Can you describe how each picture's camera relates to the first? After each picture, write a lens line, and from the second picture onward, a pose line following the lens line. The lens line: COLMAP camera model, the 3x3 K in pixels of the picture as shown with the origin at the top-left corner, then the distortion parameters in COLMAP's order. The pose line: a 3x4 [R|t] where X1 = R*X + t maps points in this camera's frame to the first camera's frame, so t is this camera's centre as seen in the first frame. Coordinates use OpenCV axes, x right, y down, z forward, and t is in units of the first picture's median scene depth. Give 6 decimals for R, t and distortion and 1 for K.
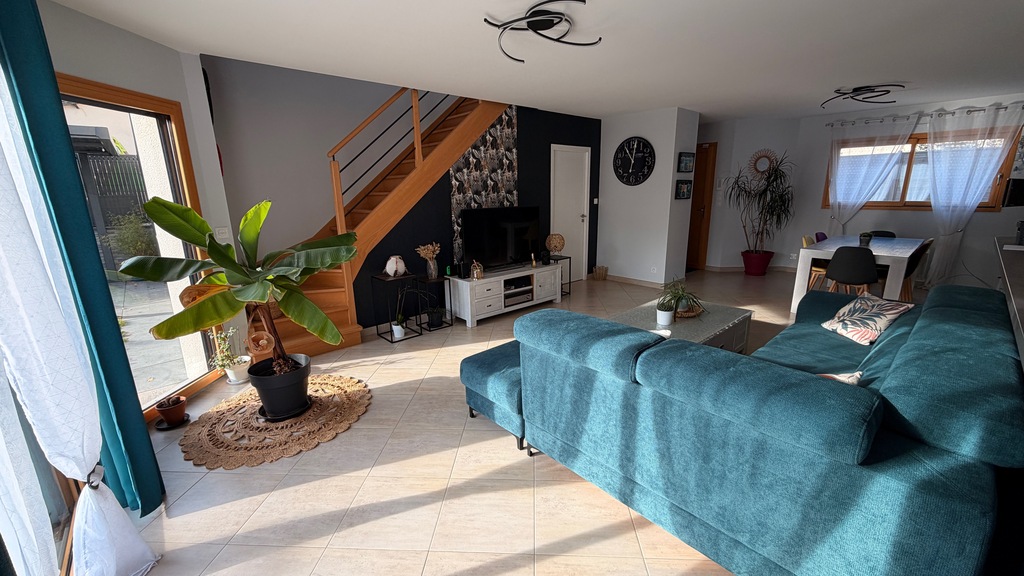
lens RADIAL K [[405.3, 0, 513.5], [0, 405.3, 286.7], [0, 0, 1]] dist [0.001432, -0.000178]
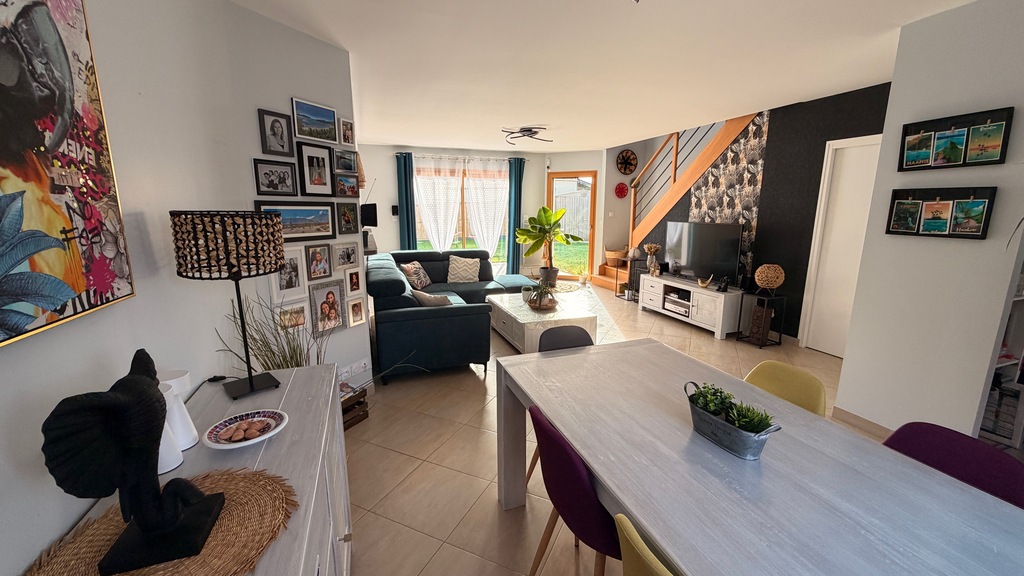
lens RADIAL K [[405.3, 0, 509.2], [0, 405.3, 286.7], [0, 0, 1]] dist [0.001432, -0.000178]
pose [[-0.381240, 0.195576, -0.903552, 1.091377], [-0.211692, 0.932929, 0.291255, -0.232101], [0.899912, 0.302313, -0.314268, 0.898183]]
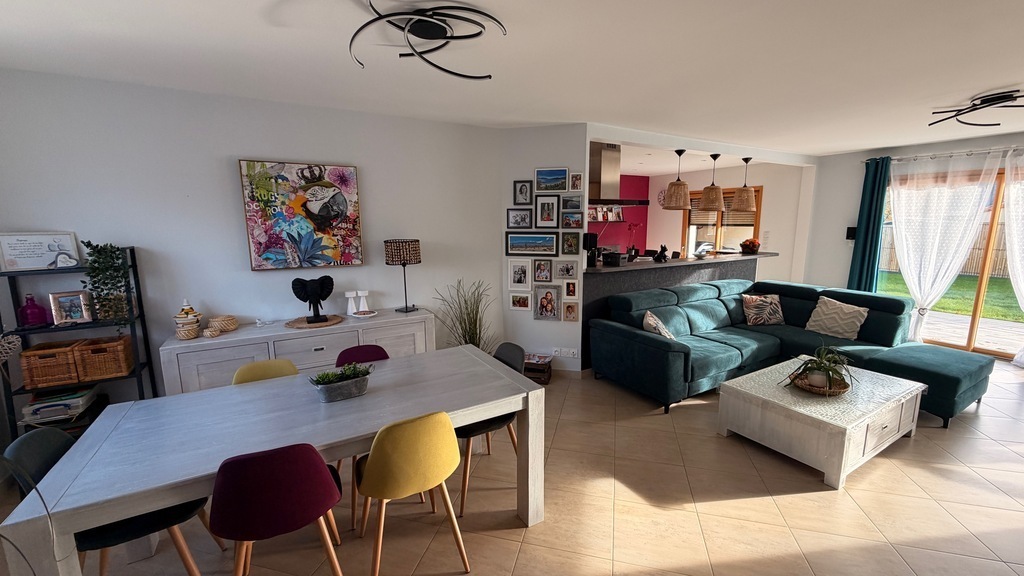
lens RADIAL K [[405.3, 0, 510.0], [0, 405.3, 289.1], [0, 0, 1]] dist [0.001432, -0.000178]
pose [[-0.981096, -0.007619, 0.193369, 0.409563], [0.068715, 0.920396, 0.384903, -0.380733], [-0.180909, 0.390914, -0.902473, 1.400813]]
